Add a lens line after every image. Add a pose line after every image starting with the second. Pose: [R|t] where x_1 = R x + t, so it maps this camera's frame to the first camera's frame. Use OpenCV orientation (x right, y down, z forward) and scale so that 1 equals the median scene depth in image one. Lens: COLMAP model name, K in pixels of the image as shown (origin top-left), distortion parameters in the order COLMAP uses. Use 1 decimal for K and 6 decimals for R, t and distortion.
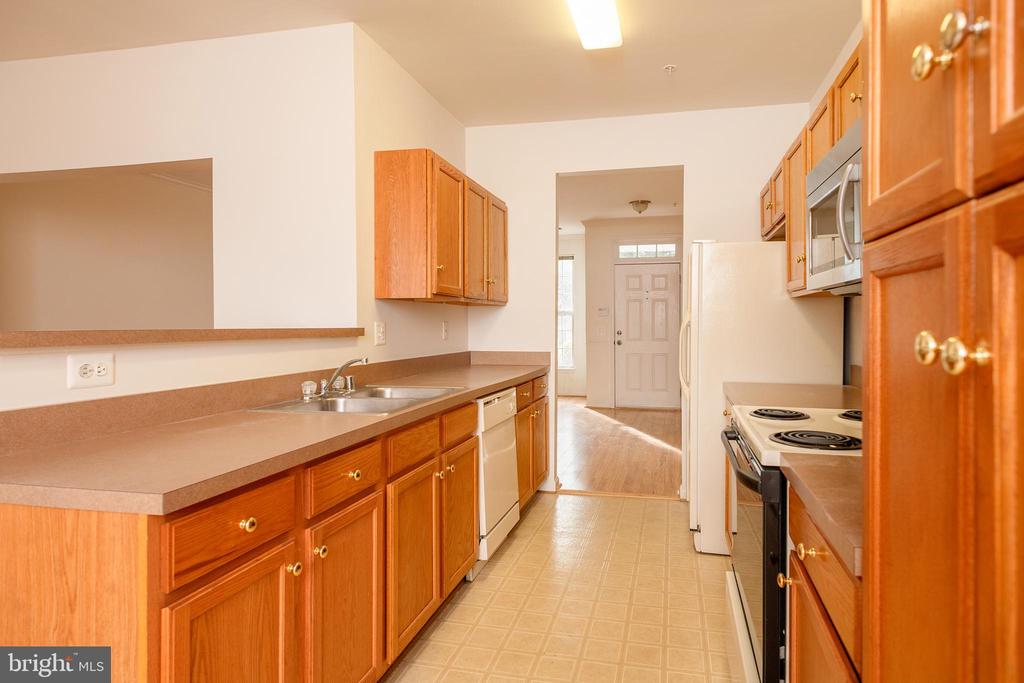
lens RADIAL K [[580.7, 0, 568.3], [0, 580.7, 329.4], [0, 0, 1]] dist [0.021634, -0.008596]
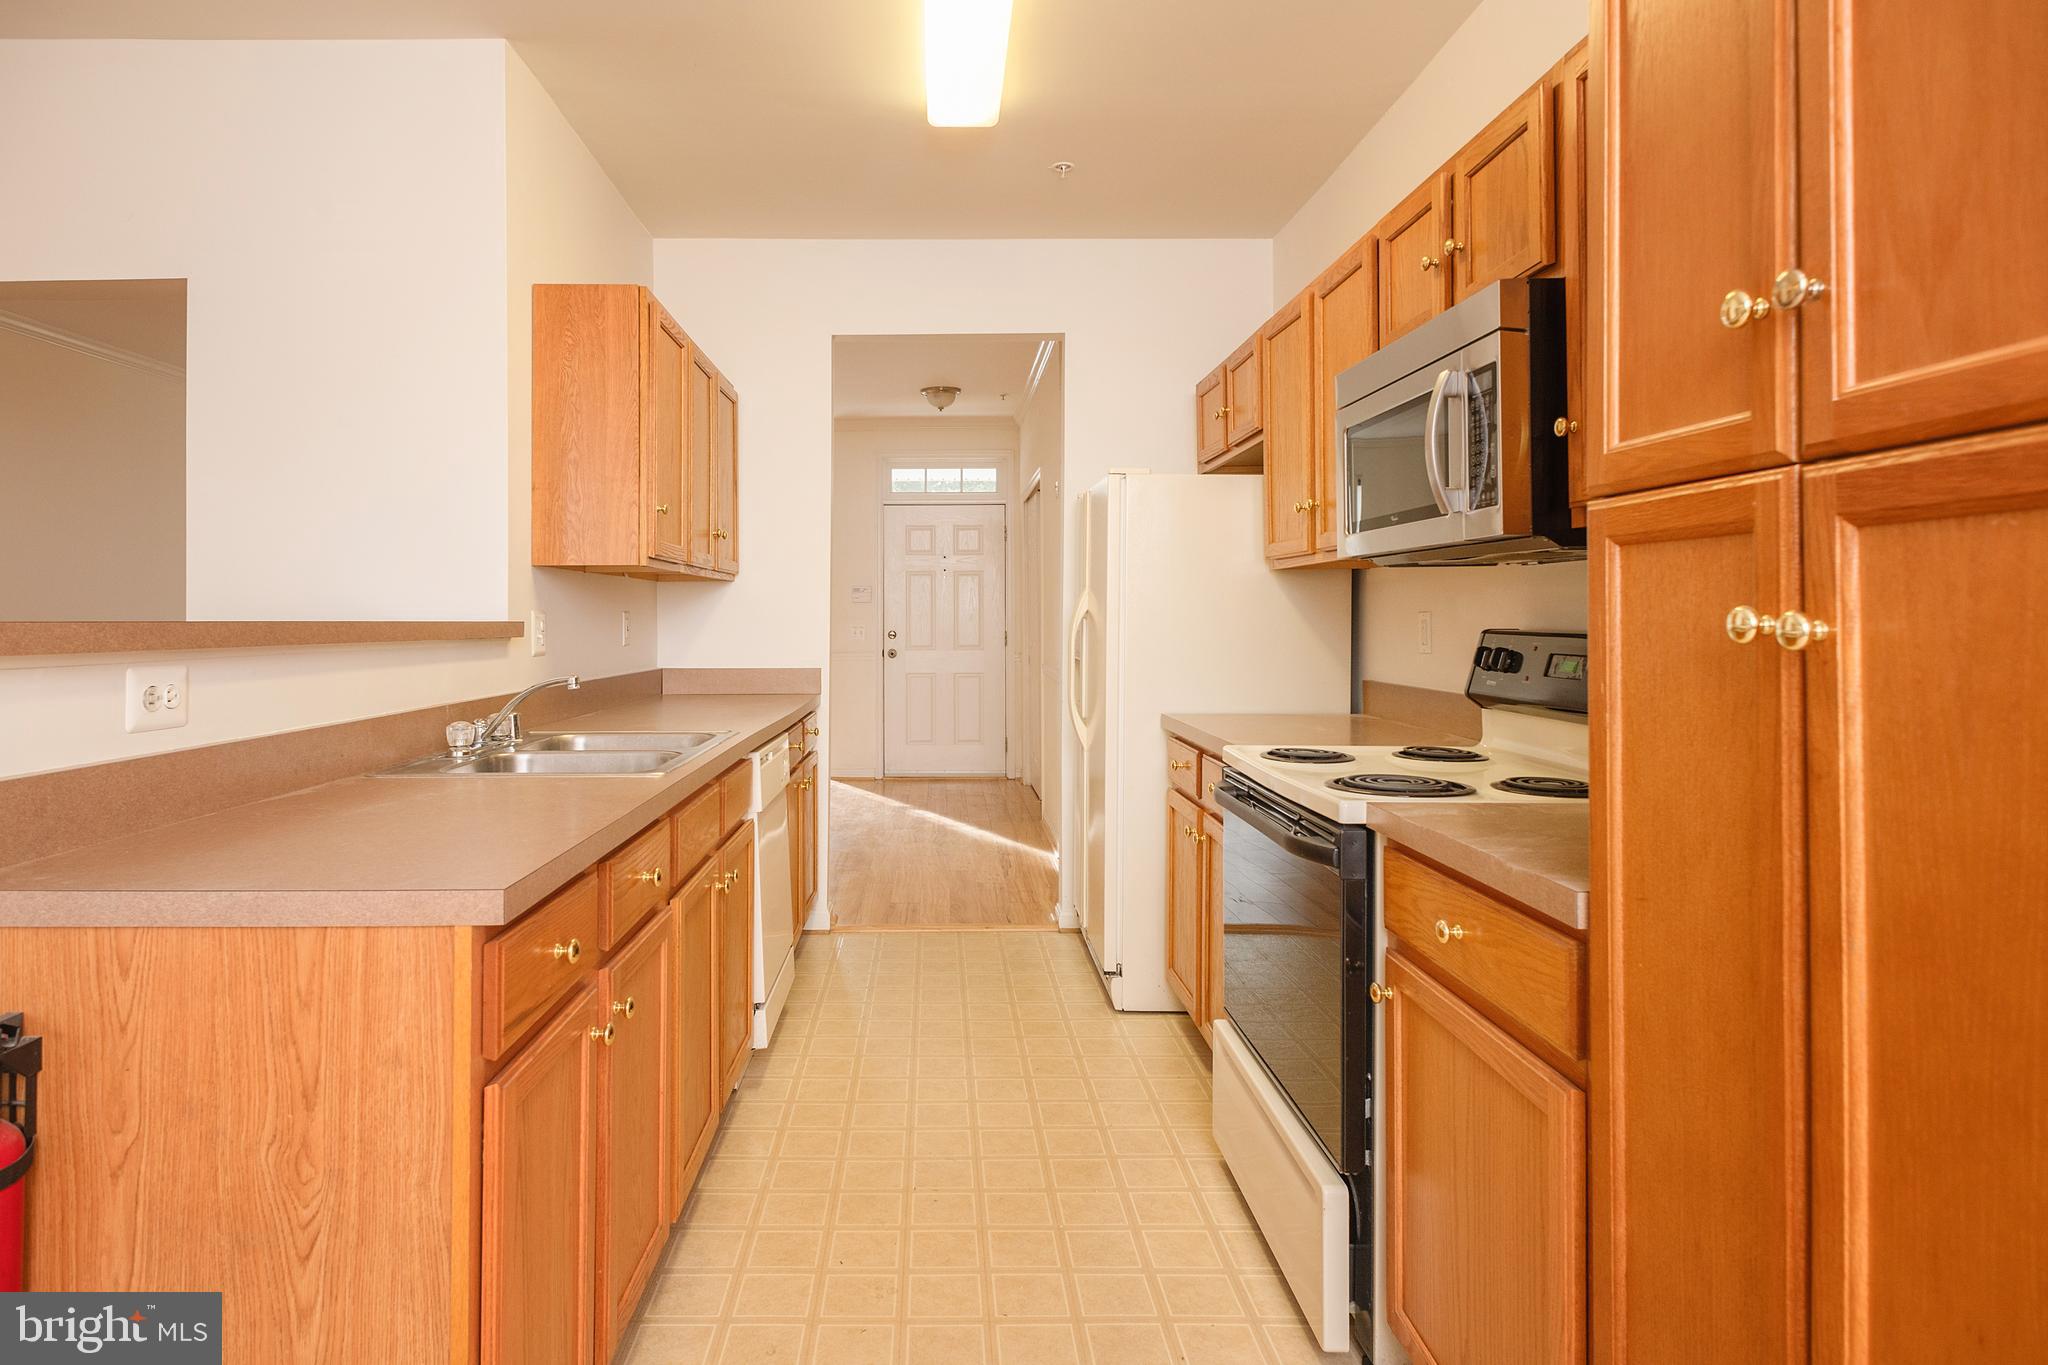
lens RADIAL K [[1161.4, 0, 953.2], [0, 1161.4, 619.4], [0, 0, 1]] dist [0.021634, -0.008596]
pose [[0.978367, -0.001650, 0.206870, -0.198674], [0.003791, 0.999943, -0.009952, 0.007589], [-0.206842, 0.010521, 0.978318, -0.106988]]
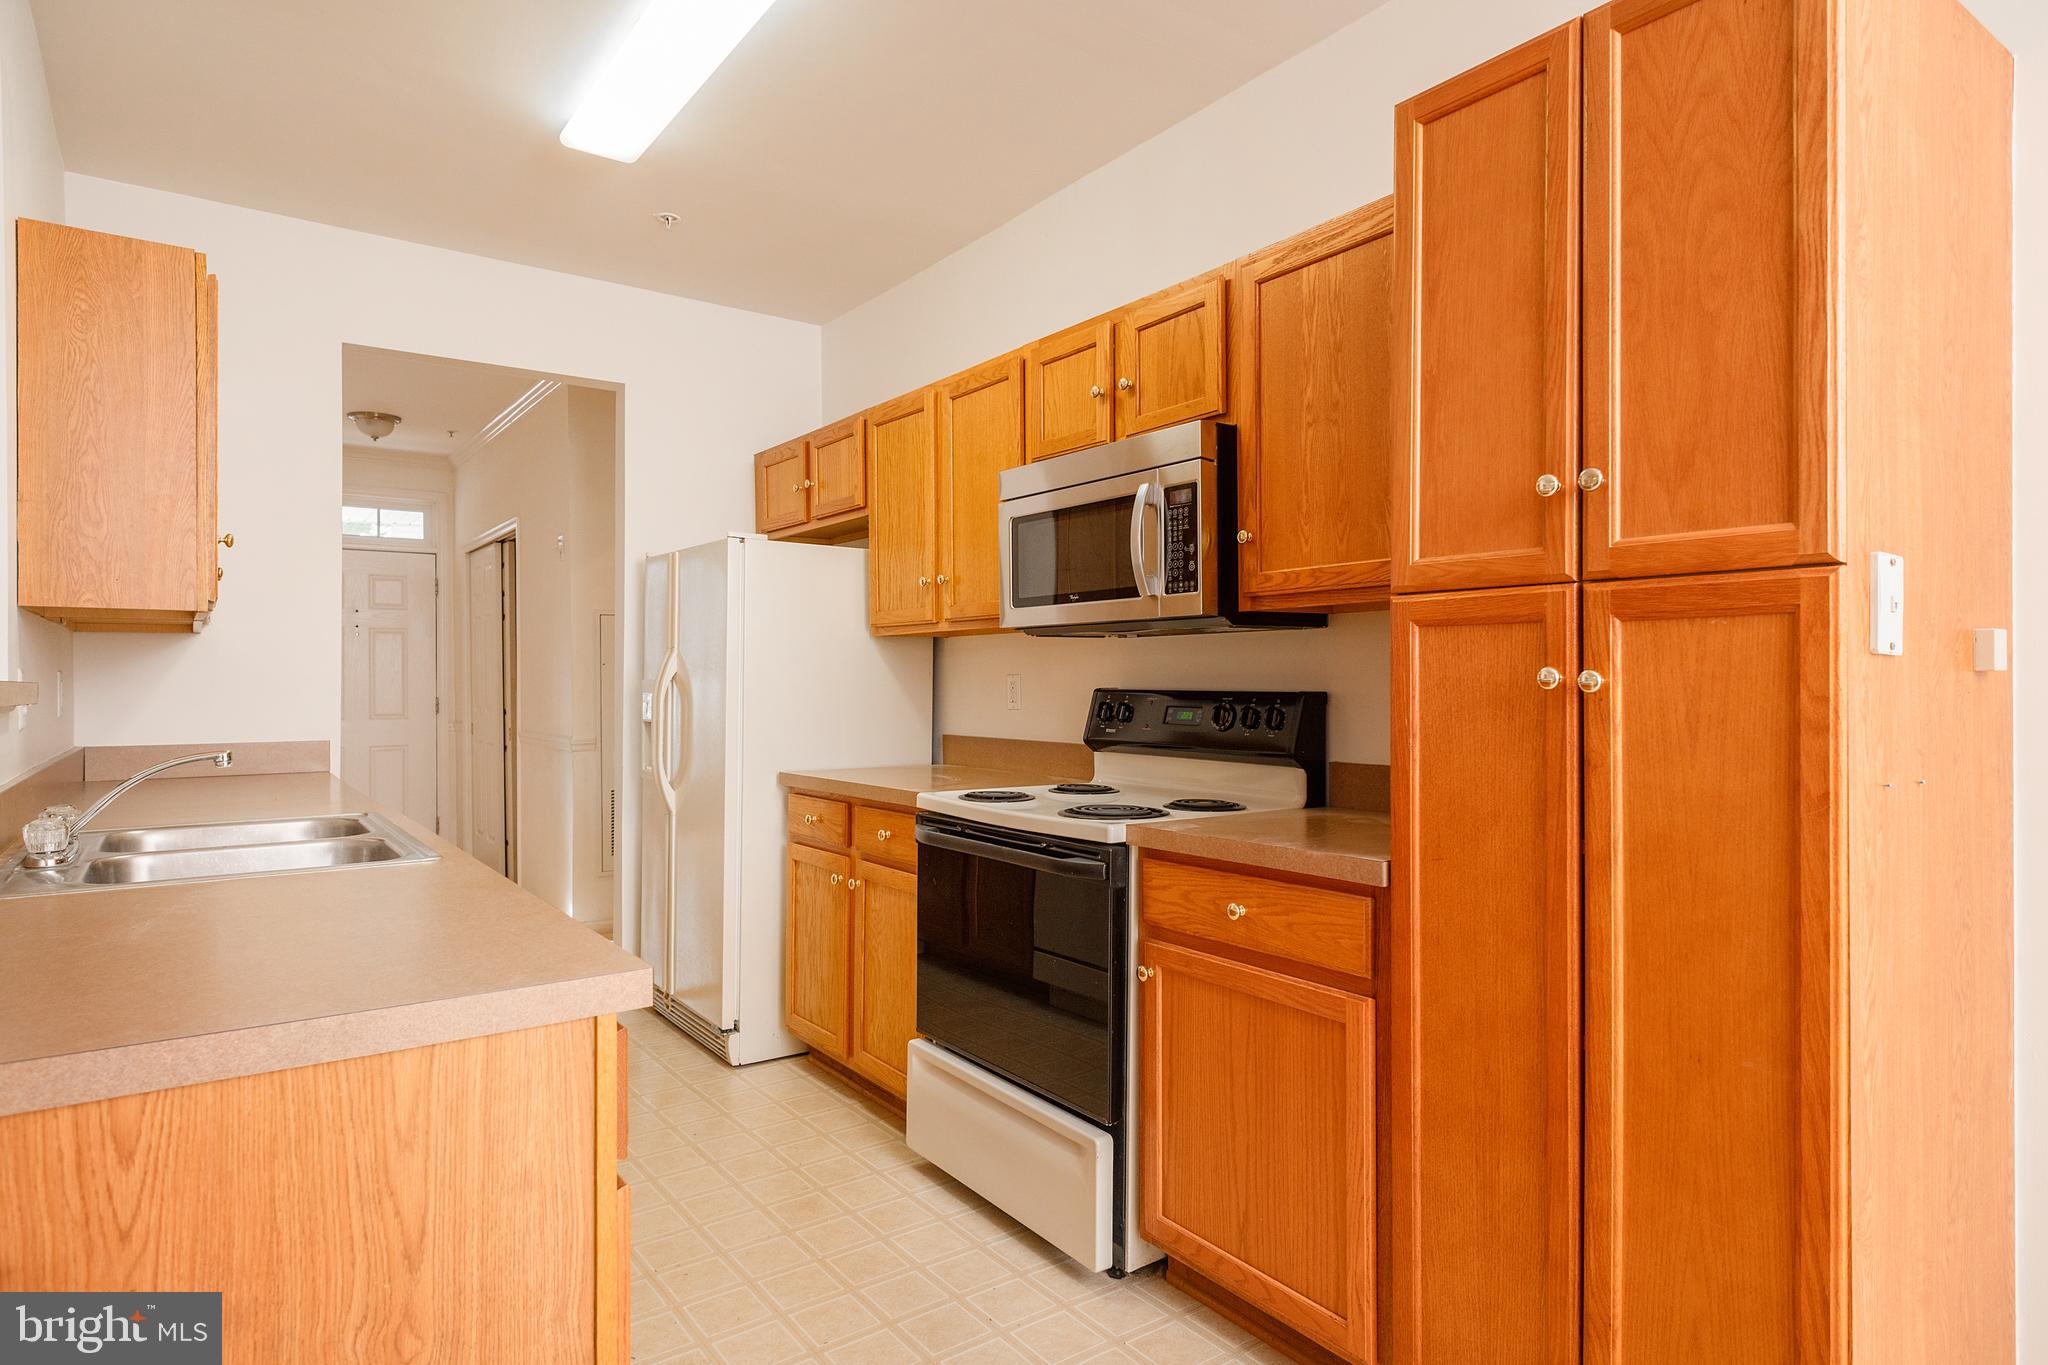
lens RADIAL K [[1161.4, 0, 1023.9], [0, 1161.4, 698.8], [0, 0, 1]] dist [0.021634, -0.008596]
pose [[0.665731, -0.011563, 0.746102, -0.516964], [0.010725, 0.999925, 0.005928, 0.010846], [-0.746115, 0.004055, 0.665805, 0.005645]]
